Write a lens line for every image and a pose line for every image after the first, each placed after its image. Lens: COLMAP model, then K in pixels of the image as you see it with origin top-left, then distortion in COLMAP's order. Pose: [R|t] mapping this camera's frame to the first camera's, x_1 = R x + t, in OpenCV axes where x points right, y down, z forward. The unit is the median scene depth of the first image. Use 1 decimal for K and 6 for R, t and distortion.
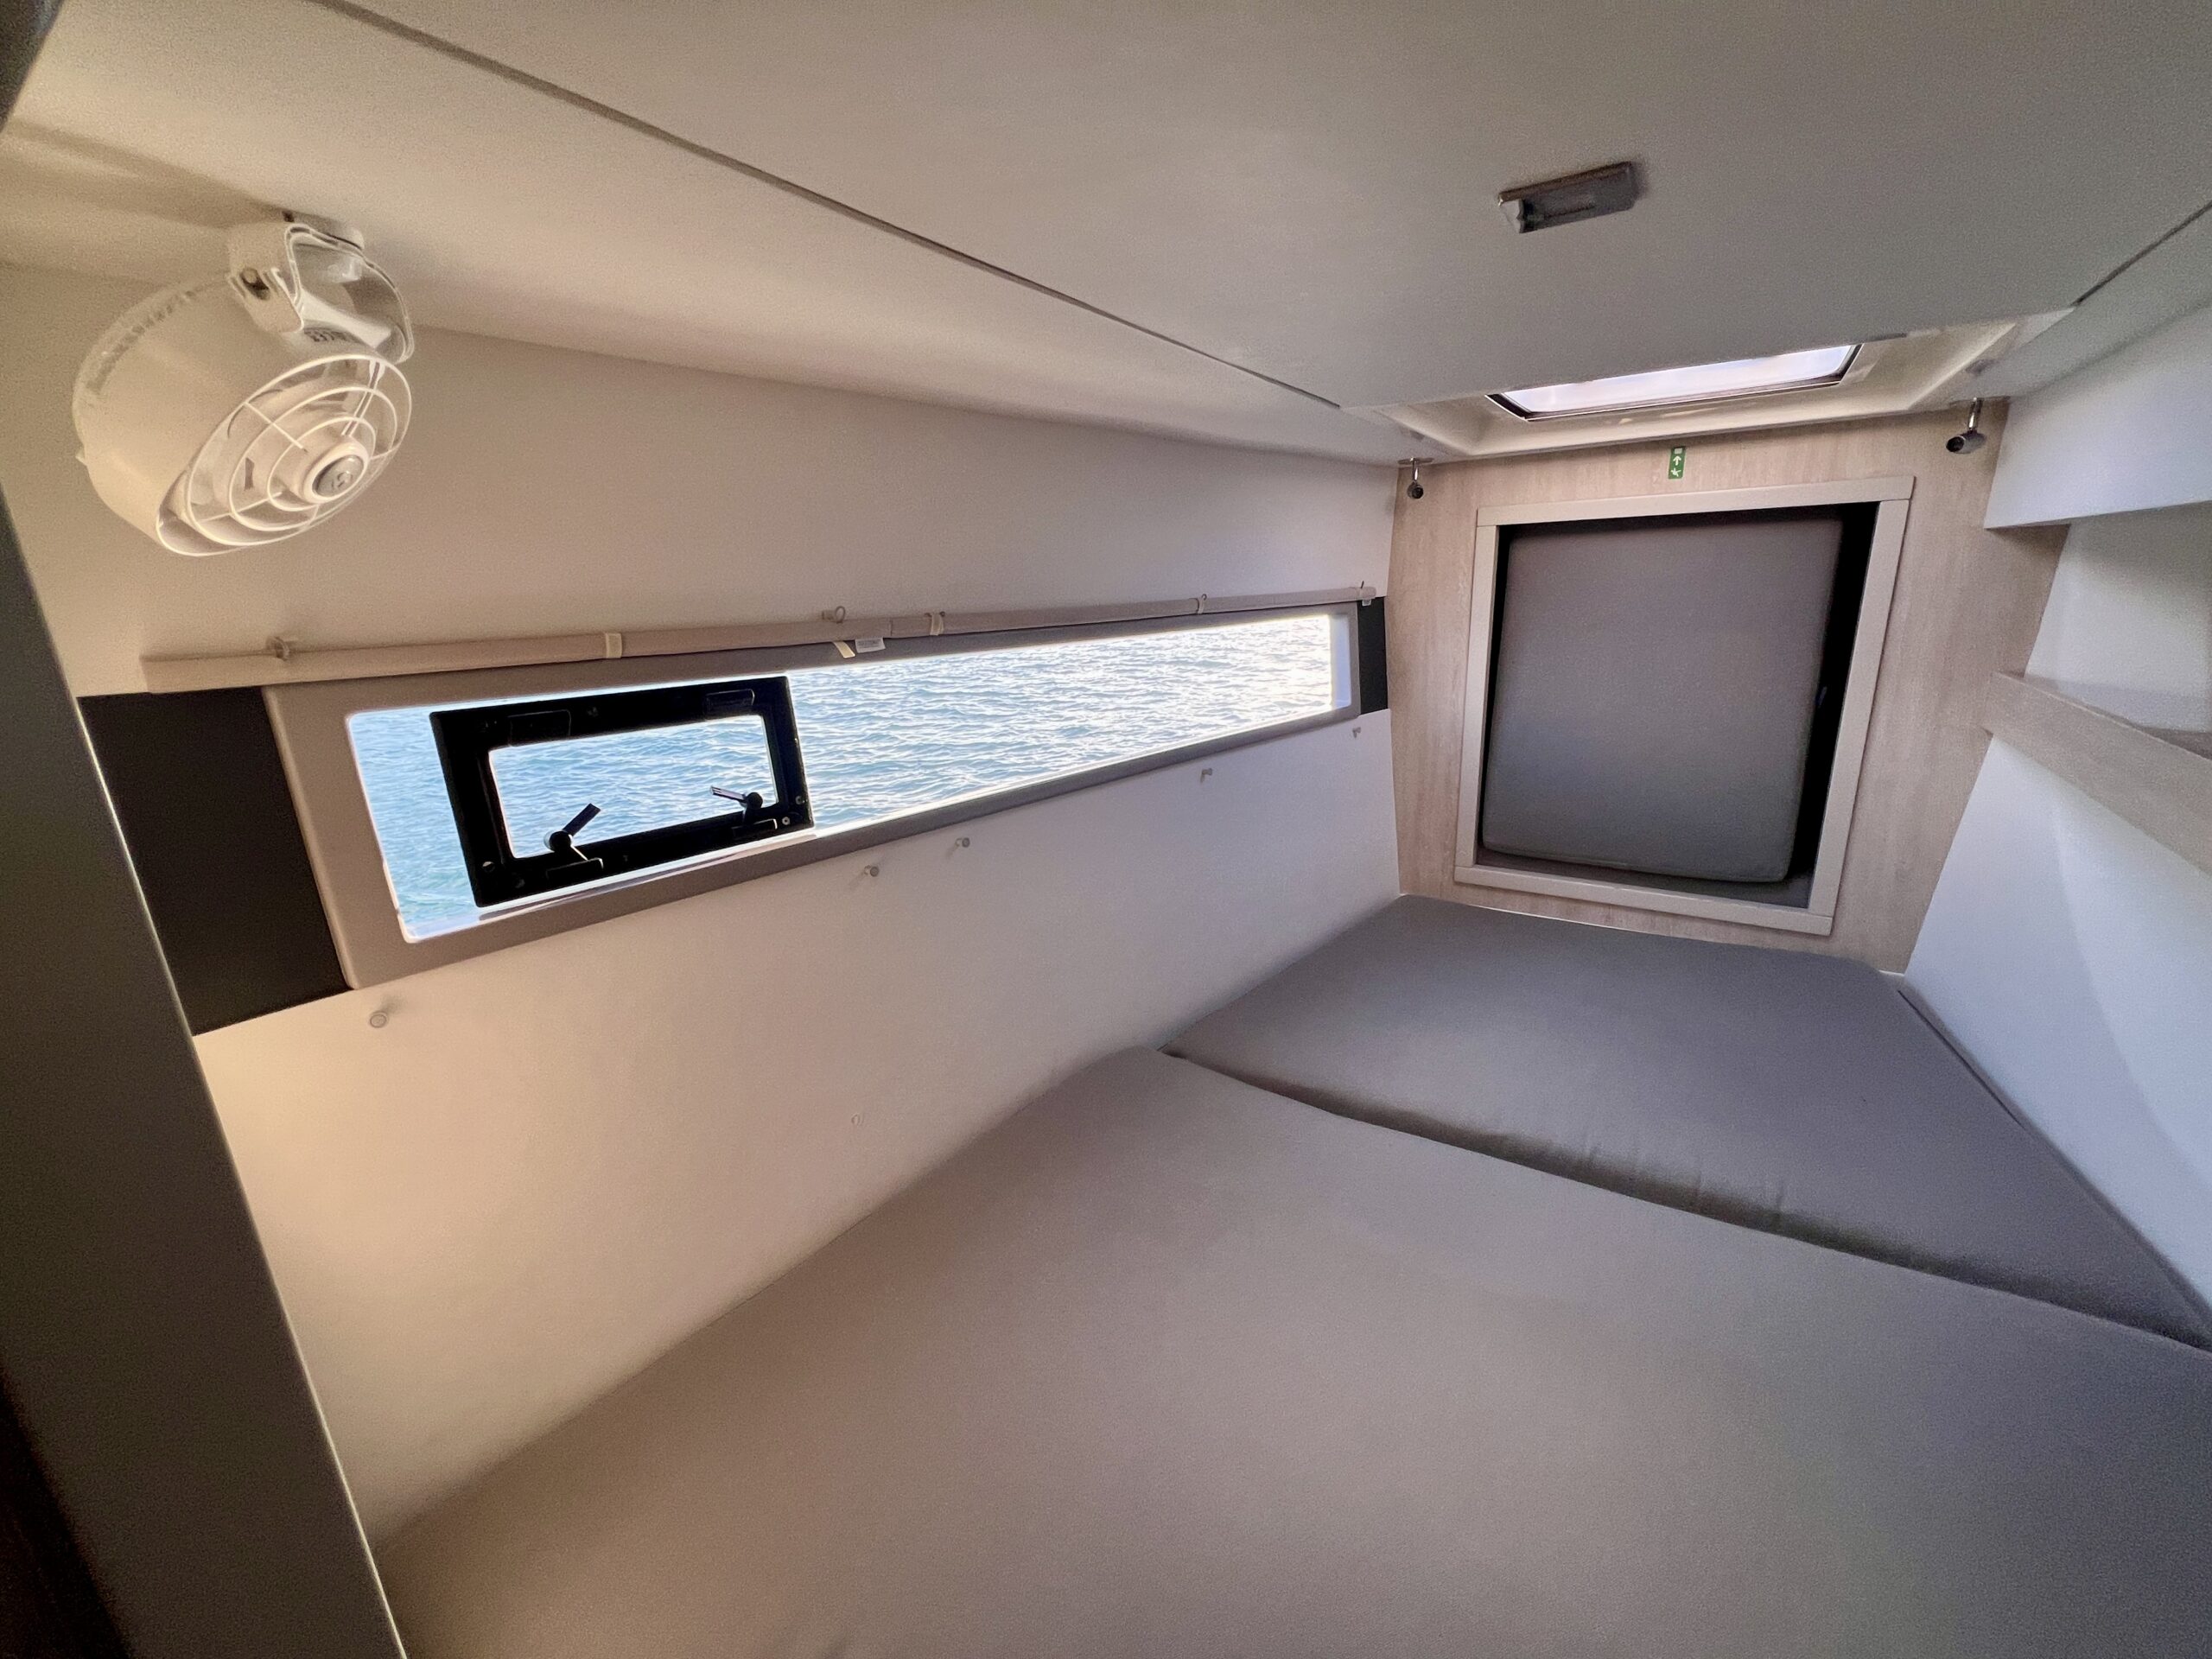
lens RADIAL K [[889.1, 0, 1099.1], [0, 889.1, 827.6], [0, 0, 1]] dist [-0.000887, 0.000187]
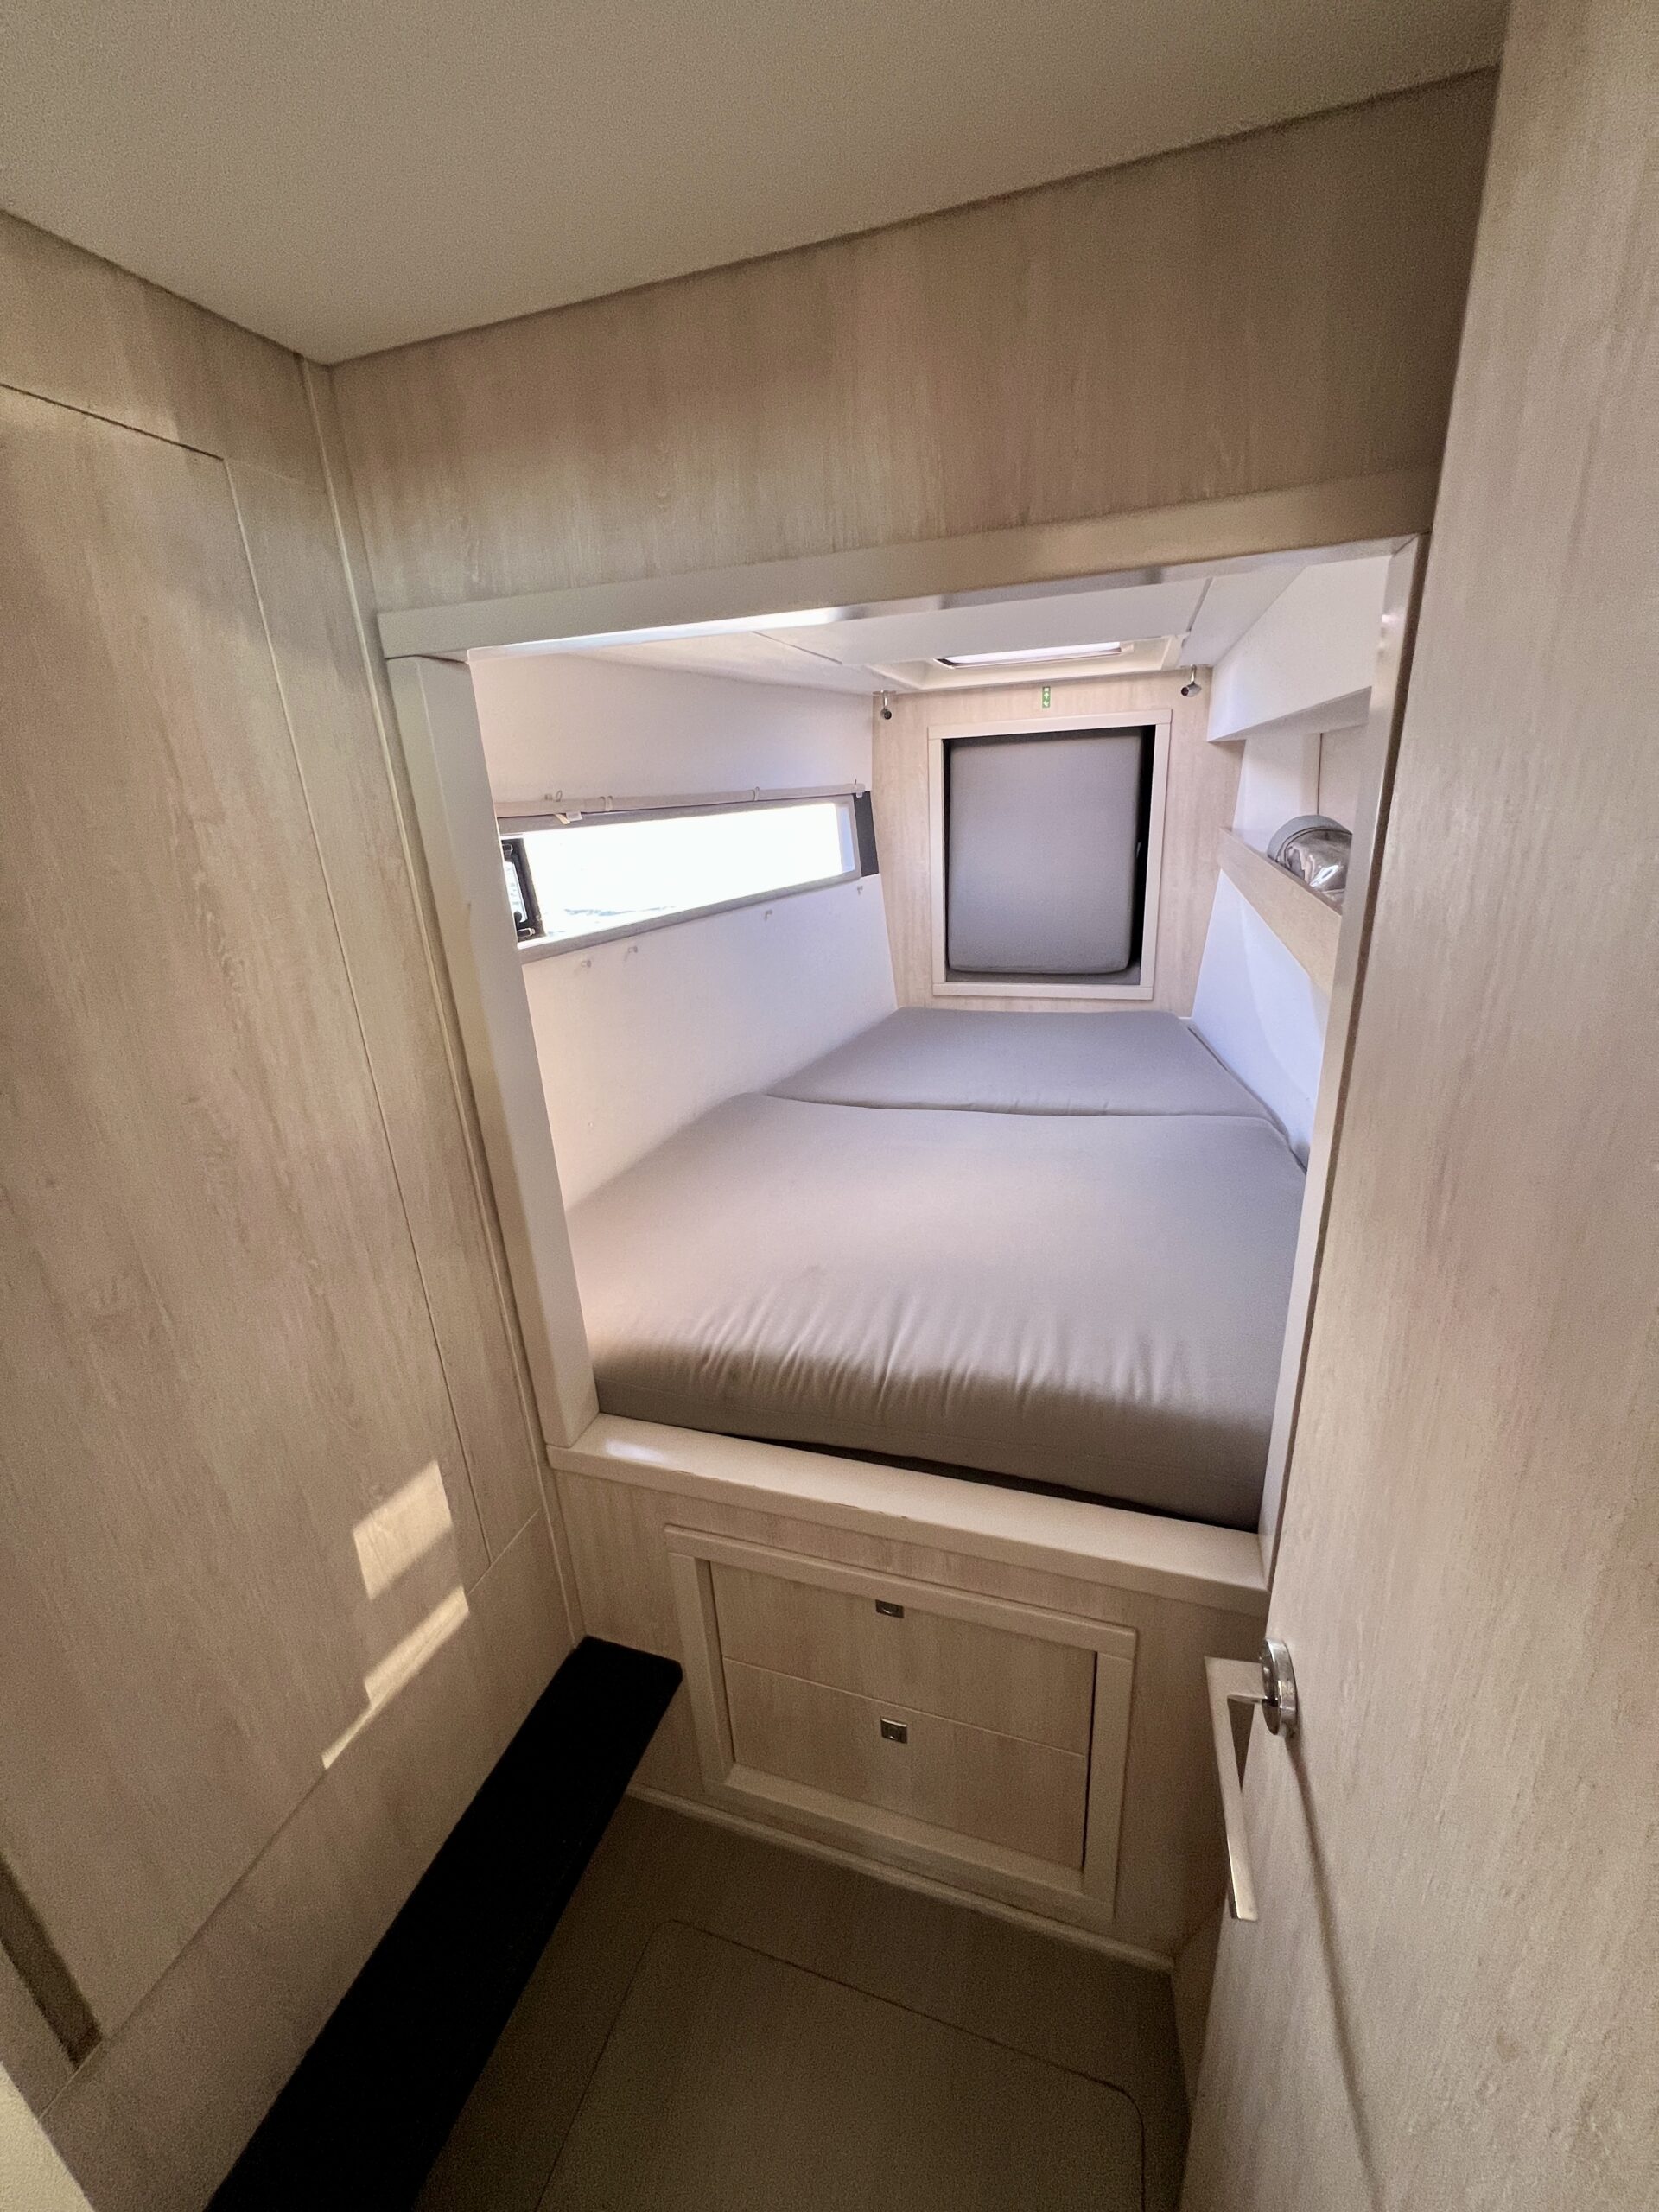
lens RADIAL K [[889.1, 0, 834.8], [0, 889.1, 1107.6], [0, 0, 1]] dist [-0.000887, 0.000187]
pose [[0.959948, -0.105653, 0.259494, -0.170684], [0.087688, 0.992939, 0.079887, 0.136379], [-0.266102, -0.053933, 0.962435, -0.411238]]
